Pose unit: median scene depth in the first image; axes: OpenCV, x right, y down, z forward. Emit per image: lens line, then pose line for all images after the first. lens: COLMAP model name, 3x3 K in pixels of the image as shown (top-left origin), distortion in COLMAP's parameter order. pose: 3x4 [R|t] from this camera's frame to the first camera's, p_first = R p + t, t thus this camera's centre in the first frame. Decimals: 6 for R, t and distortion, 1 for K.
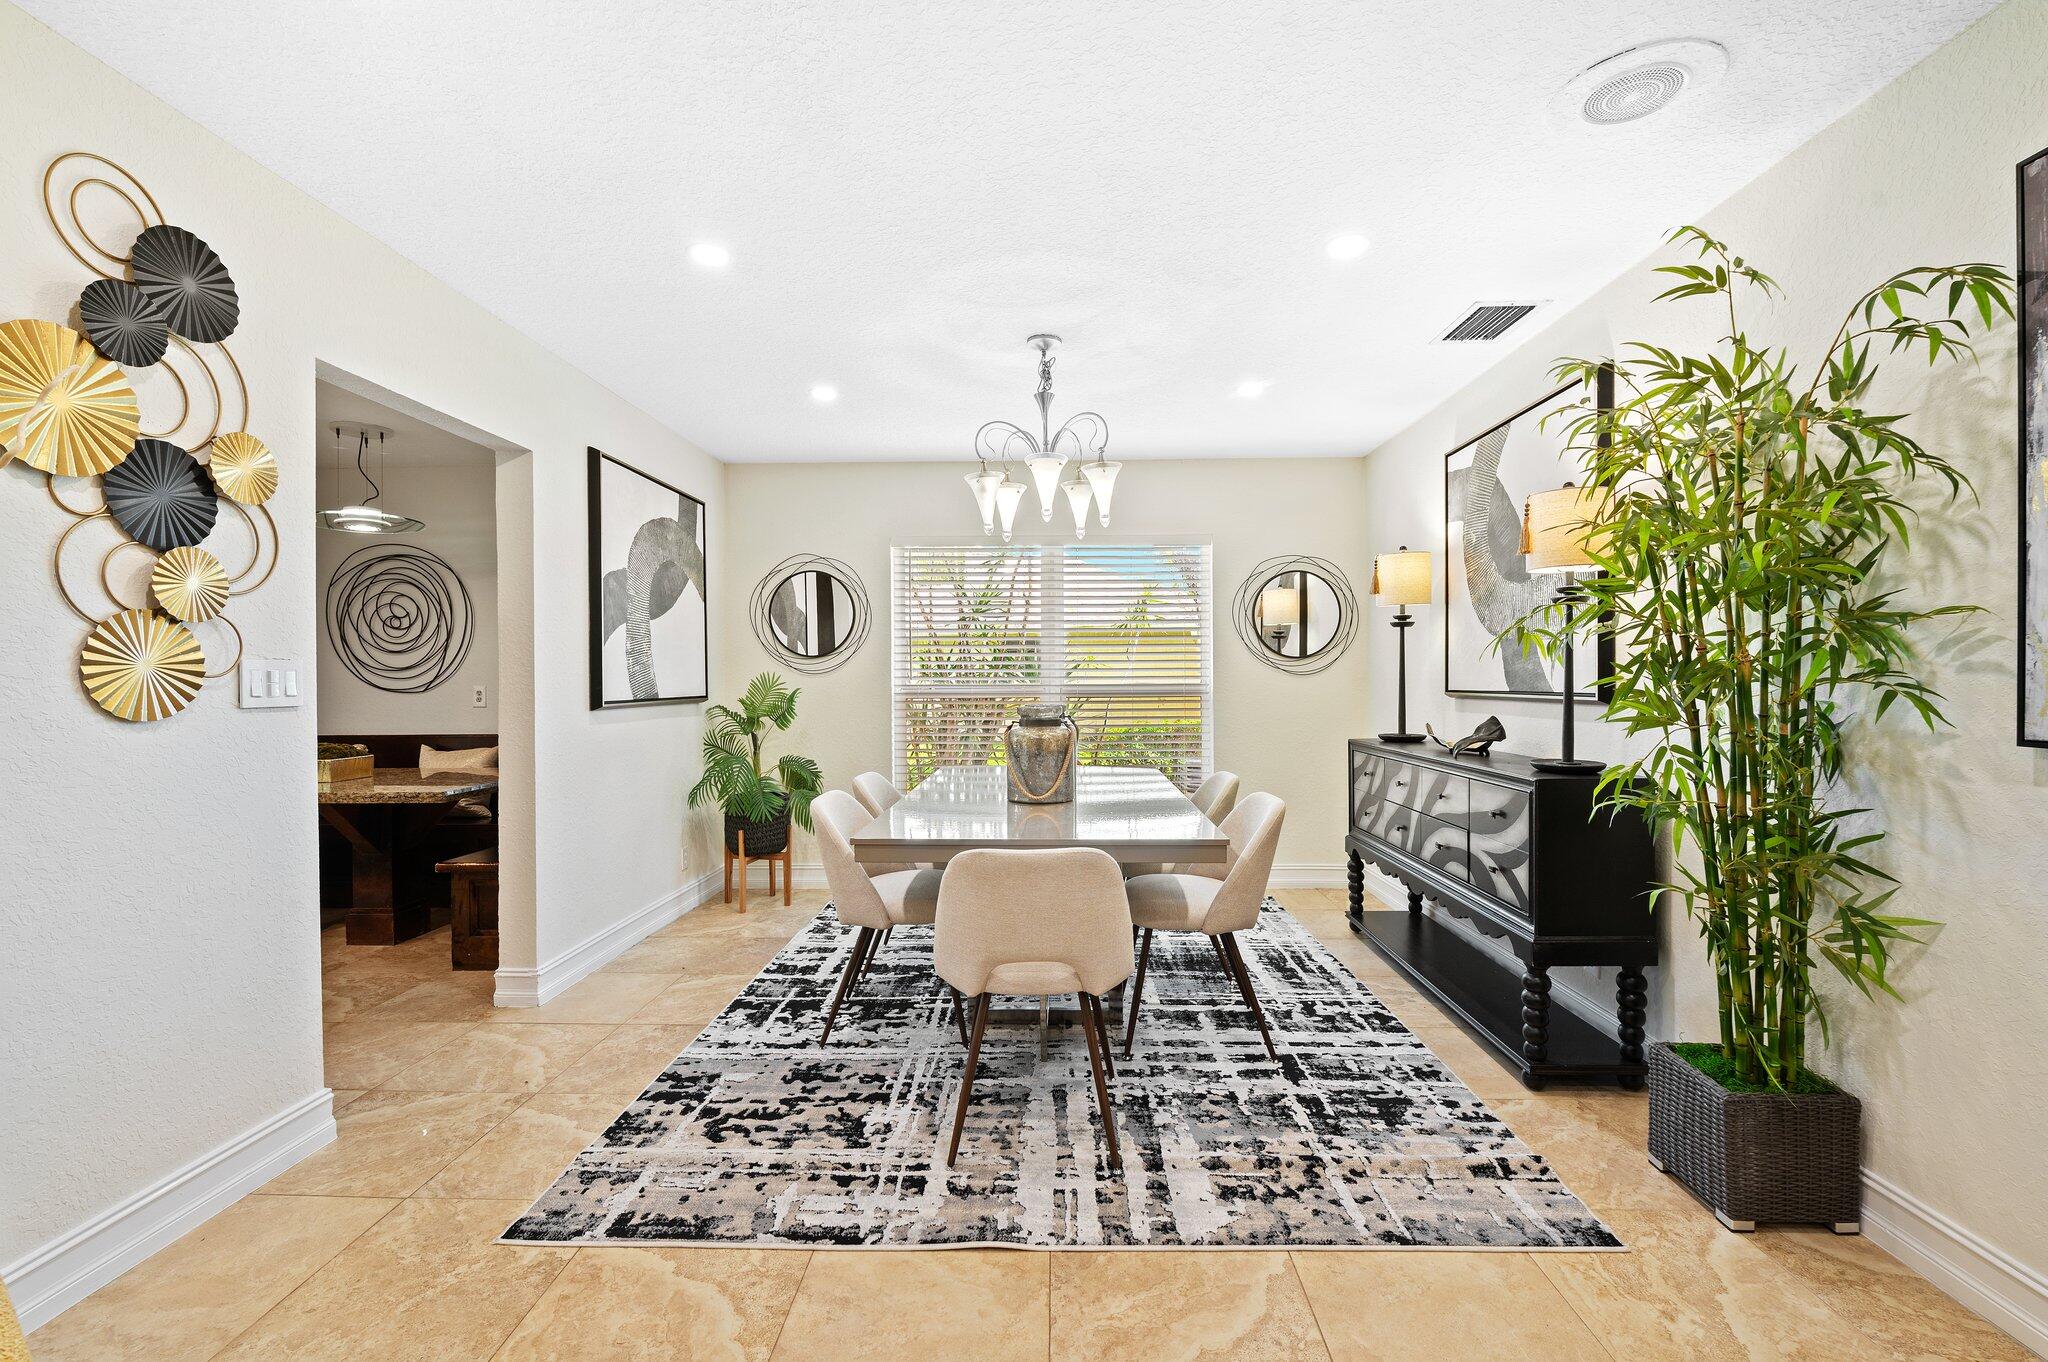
lens RADIAL K [[870.8, 0, 1011.7], [0, 870.8, 678.7], [0, 0, 1]] dist [-0.010120, 0.000110]
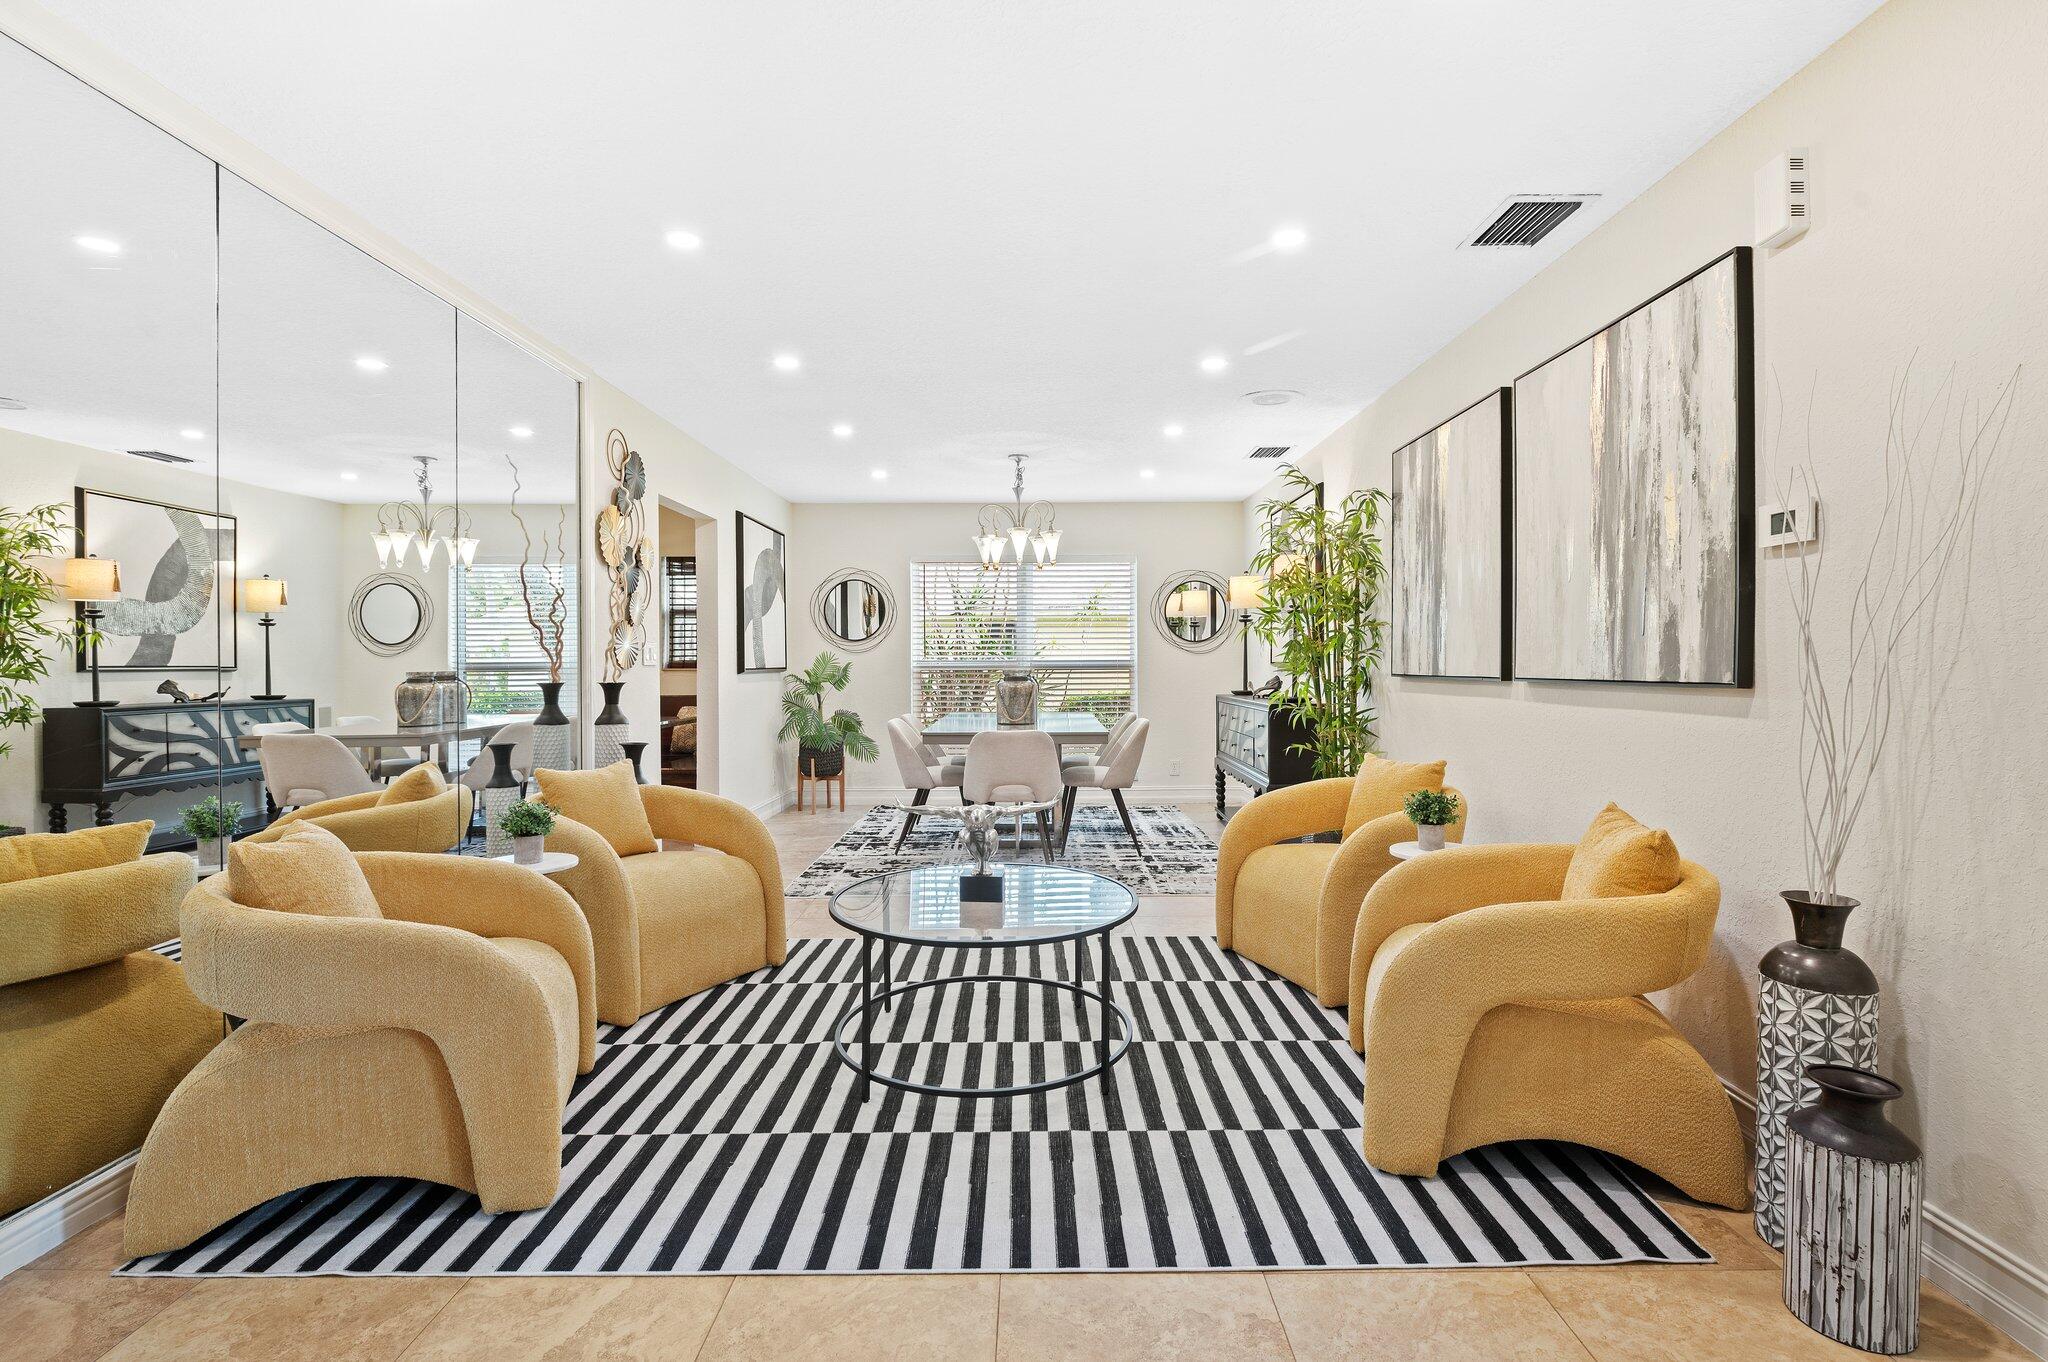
lens RADIAL K [[944.6, 0, 1022.8], [0, 944.6, 666.5], [0, 0, 1]] dist [0.000465, 0.000122]
pose [[0.999174, -0.000337, 0.040623, -0.027280], [0.000154, 0.999990, 0.004514, 0.015320], [-0.040624, -0.004504, 0.999164, -0.804053]]
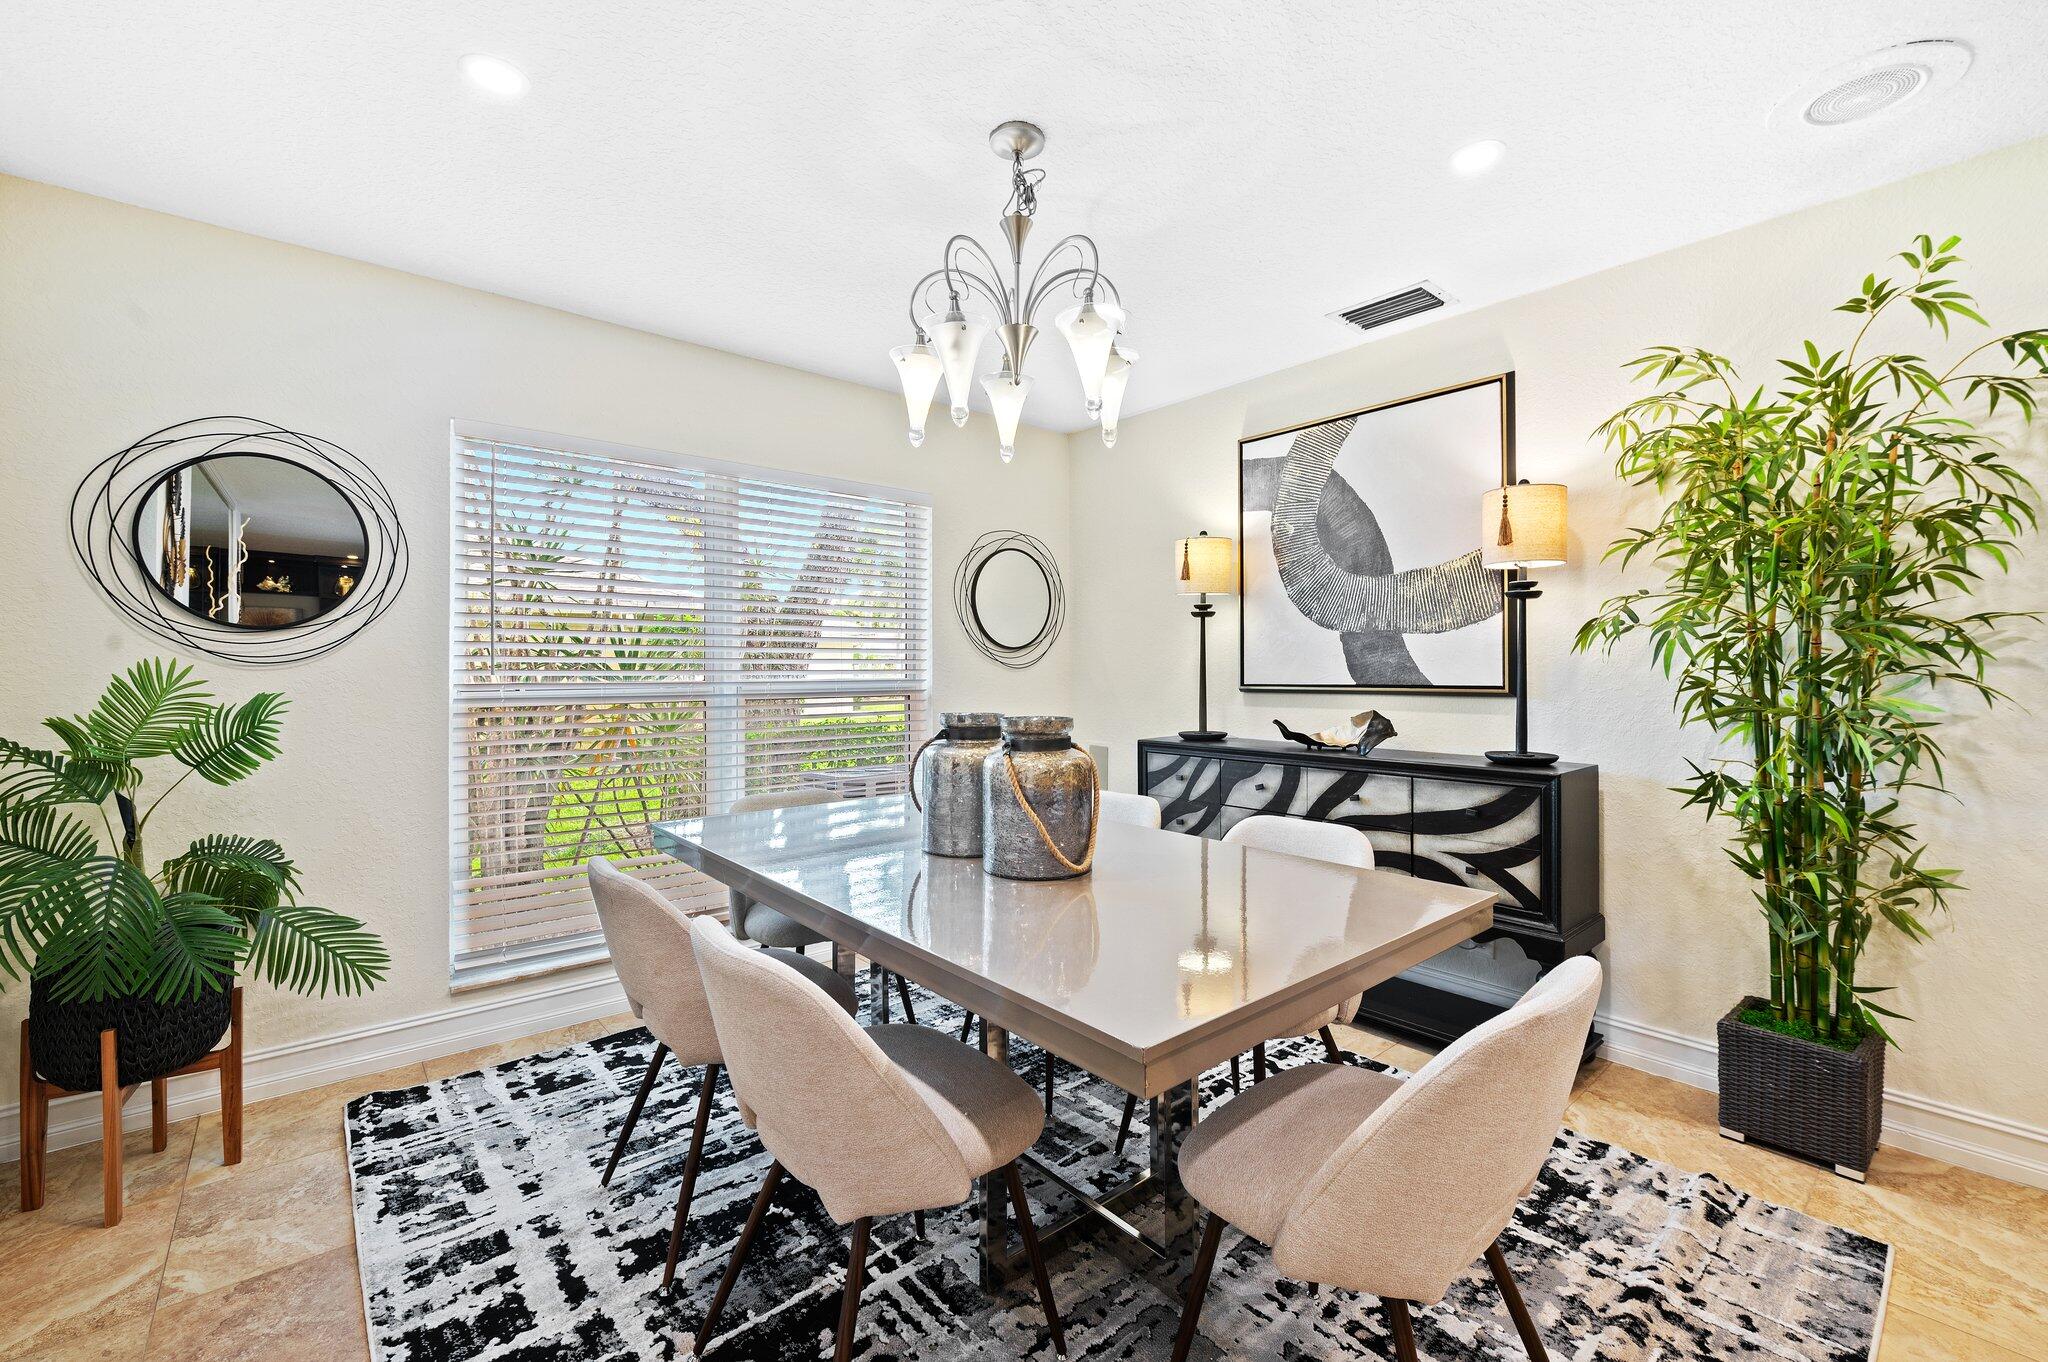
lens RADIAL K [[870.8, 0, 1064.8], [0, 870.8, 658.7], [0, 0, 1]] dist [-0.010120, 0.000110]
pose [[0.724192, 0.010659, 0.689516, -0.346589], [0.000896, 0.999865, -0.016398, 0.000535], [-0.689598, 0.012493, 0.724085, 0.489037]]
